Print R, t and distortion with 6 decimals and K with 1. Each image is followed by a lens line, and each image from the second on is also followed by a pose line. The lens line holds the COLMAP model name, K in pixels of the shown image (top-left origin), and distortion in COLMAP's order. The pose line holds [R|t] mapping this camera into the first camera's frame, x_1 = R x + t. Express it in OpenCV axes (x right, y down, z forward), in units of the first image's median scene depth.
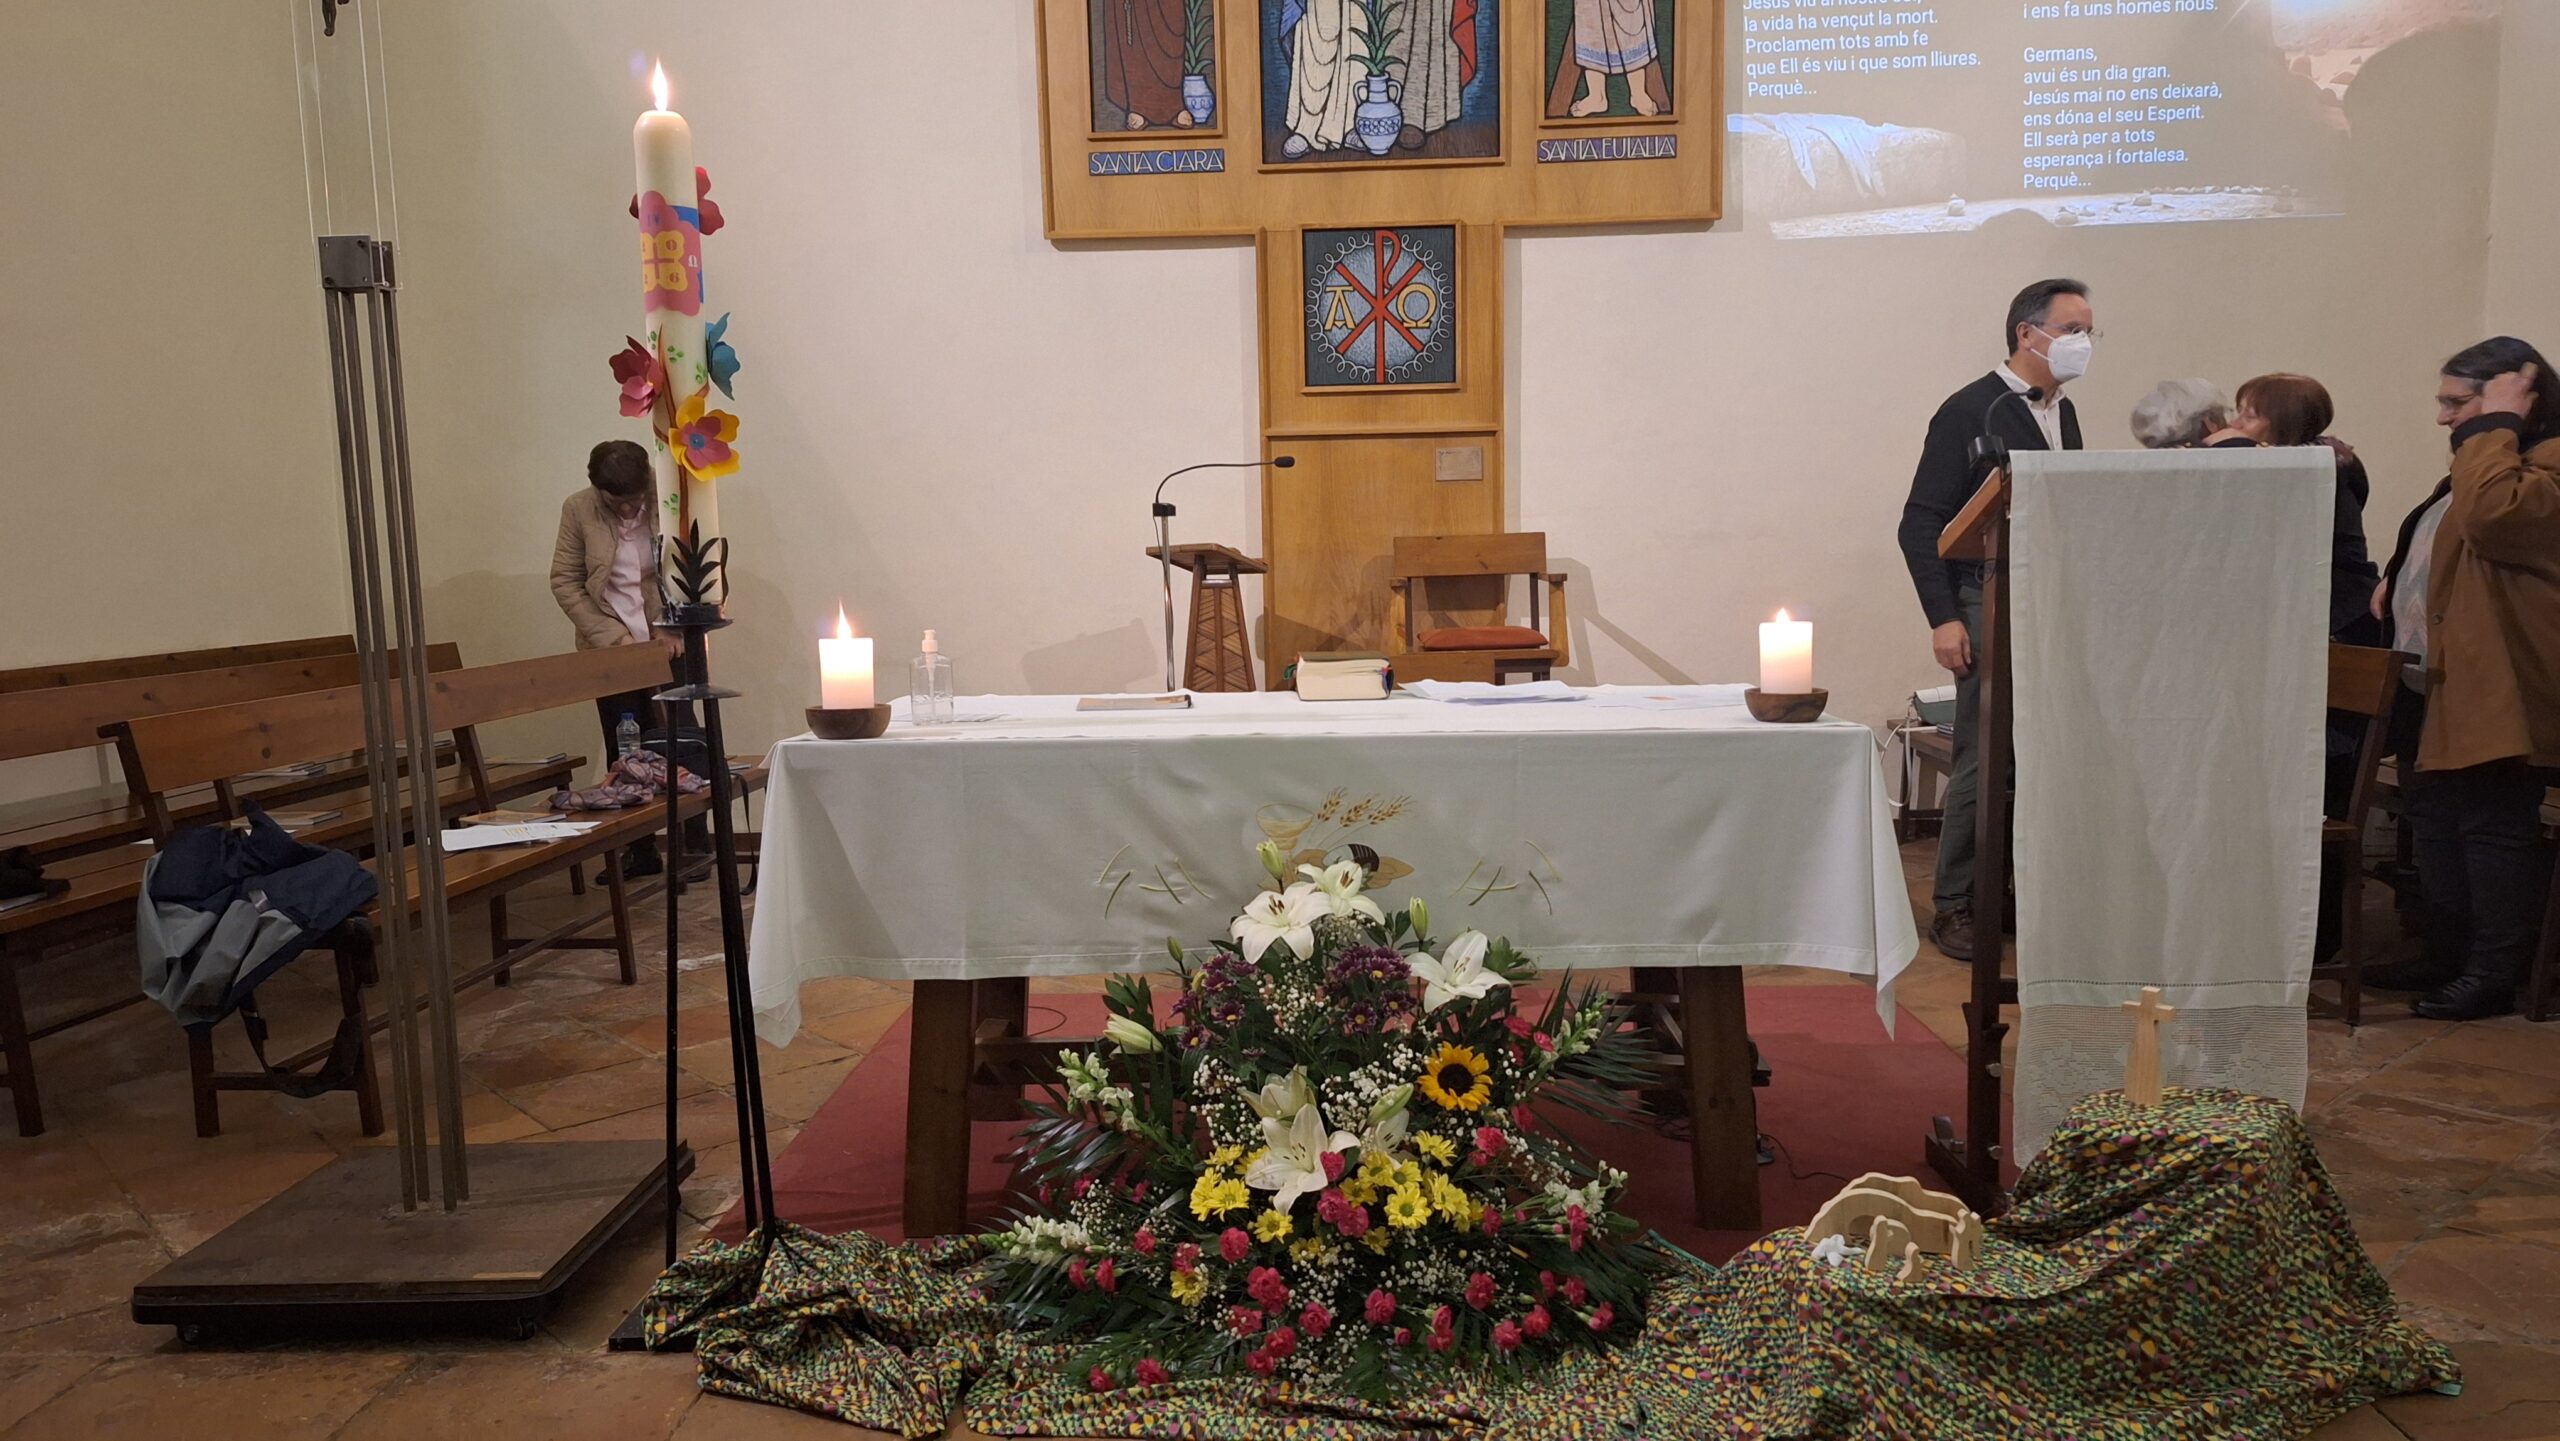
lens RADIAL K [[1740.4, 0, 1301.3], [0, 1740.4, 721.6], [0, 0, 1]] dist [0.083287, -0.087760]
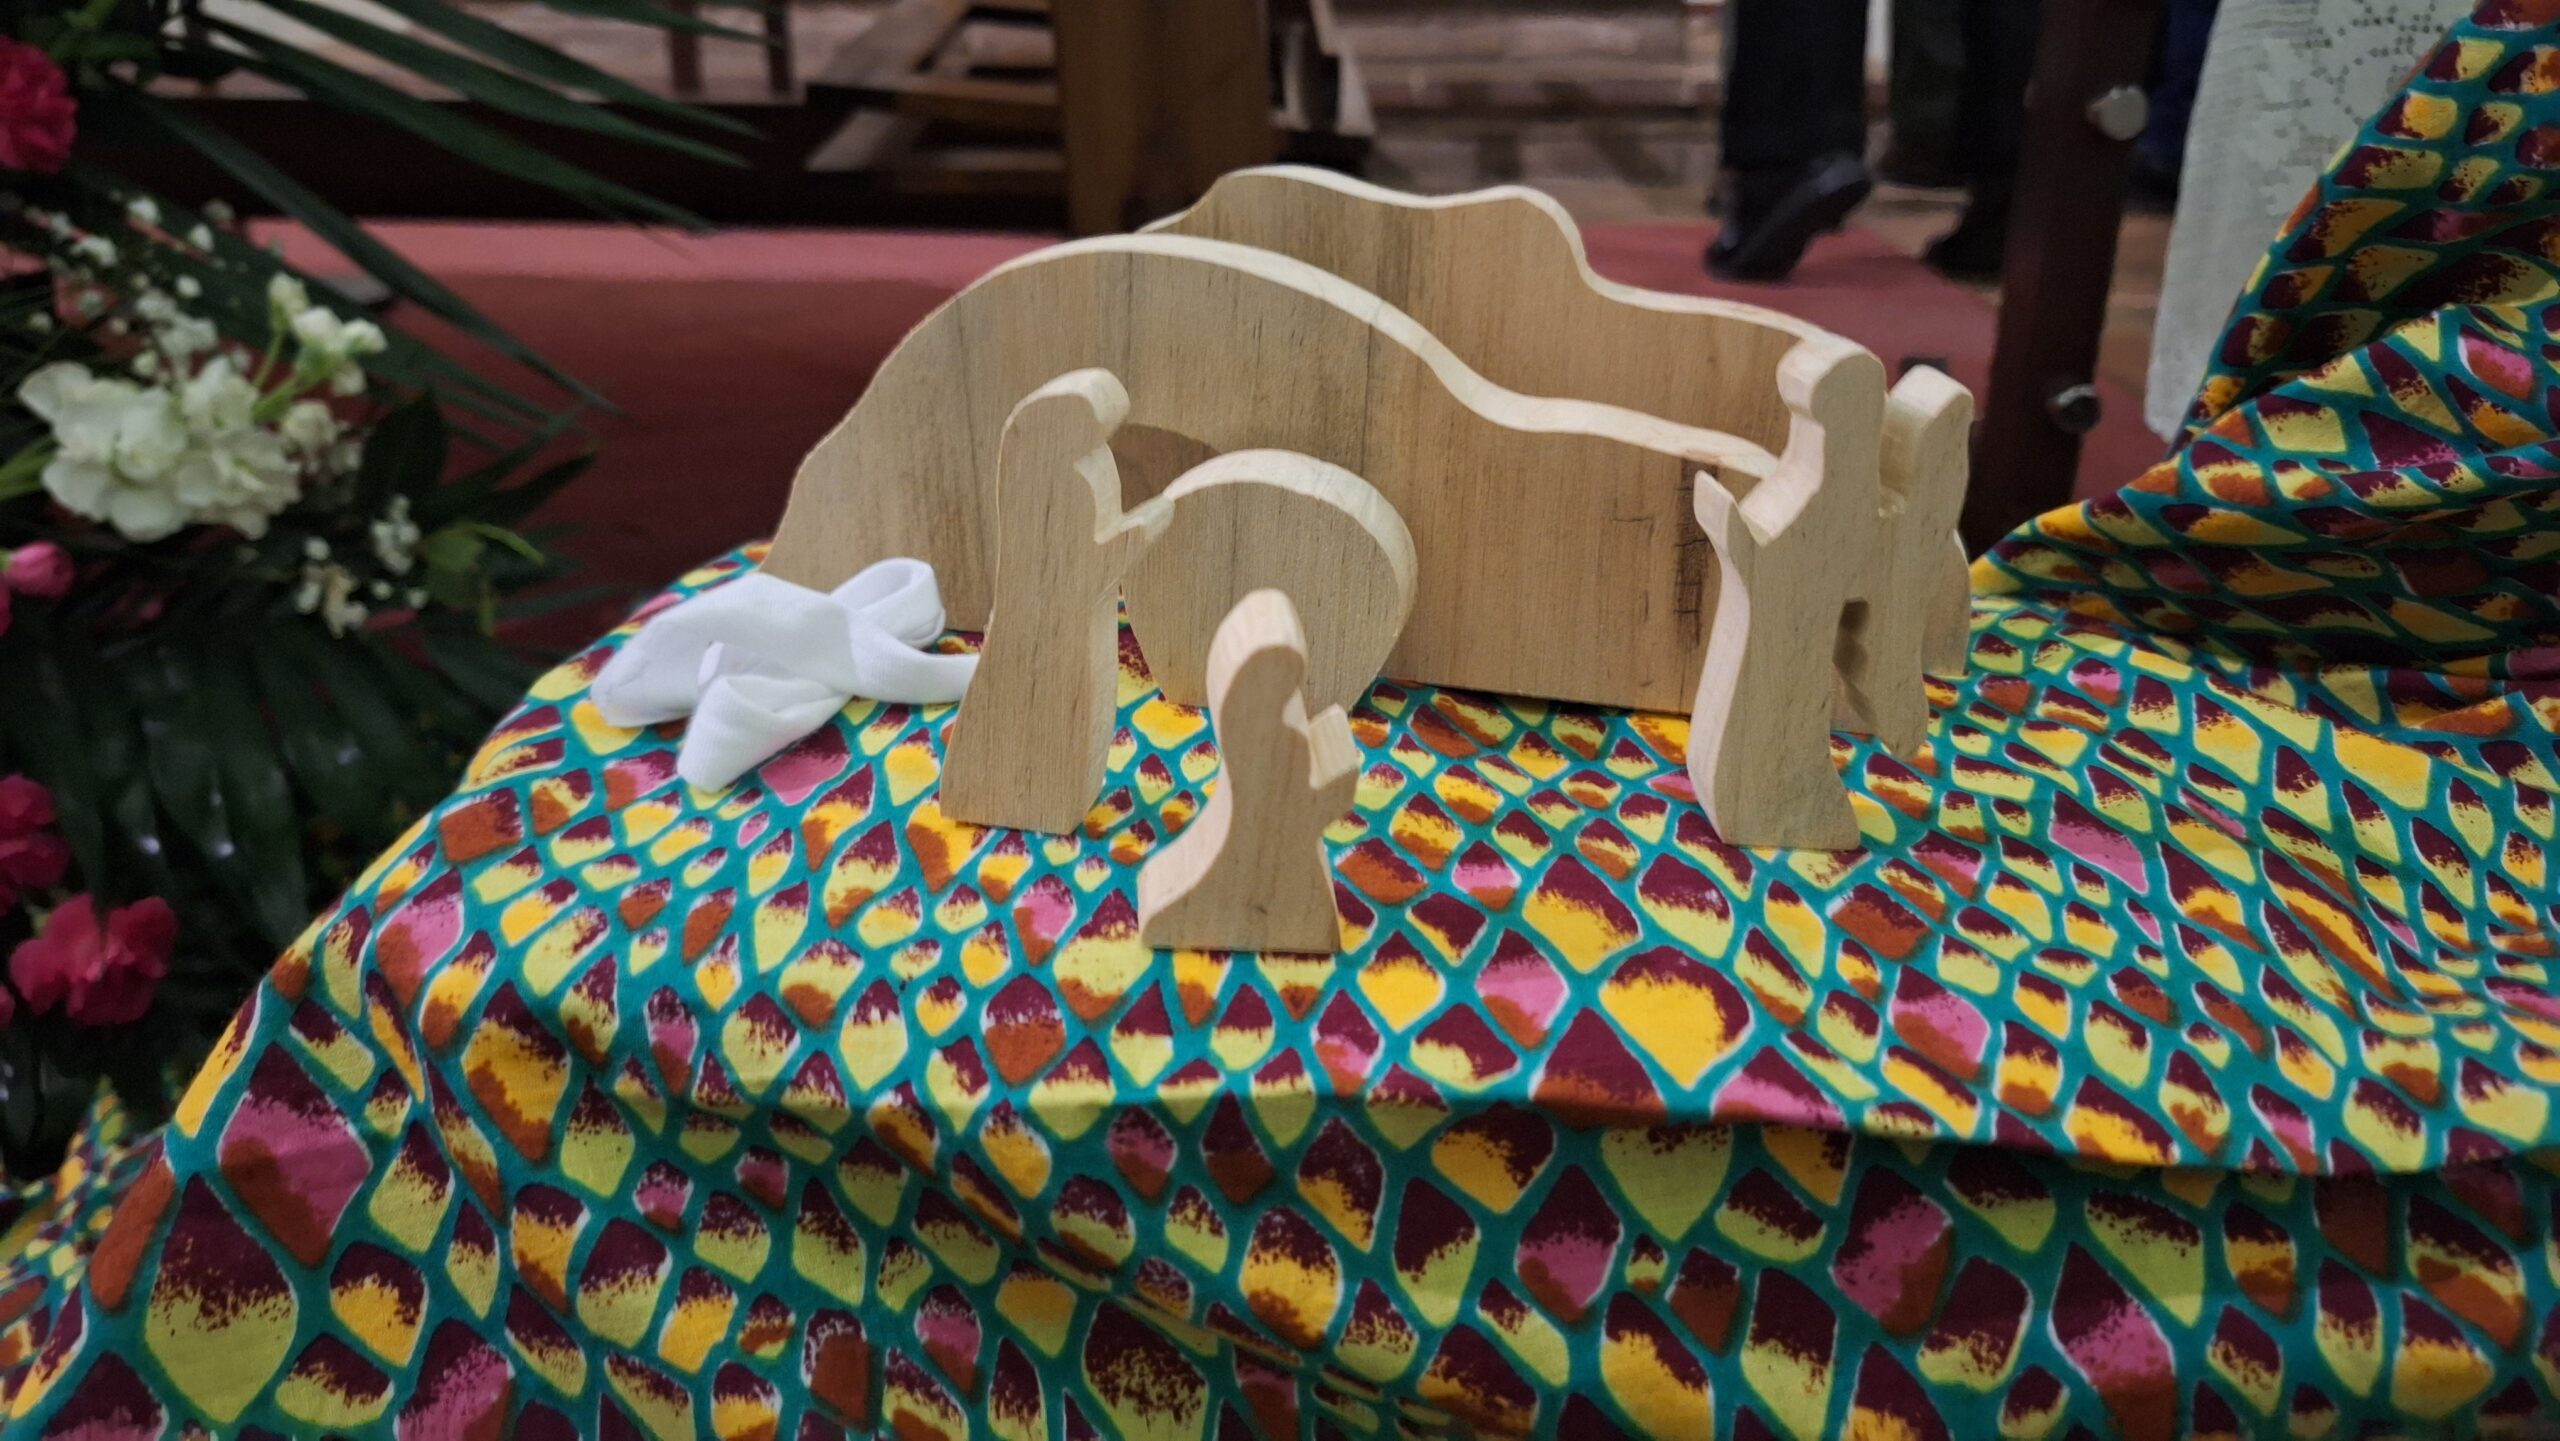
lens RADIAL K [[1758.6, 0, 1318.0], [0, 1758.6, 728.3], [0, 0, 1]] dist [0.060268, -0.058414]
pose [[0.999333, 0.036032, -0.005858, 0.212790], [-0.032595, 0.952989, 0.301246, 0.165403], [0.016437, -0.300854, 0.953529, 0.547733]]
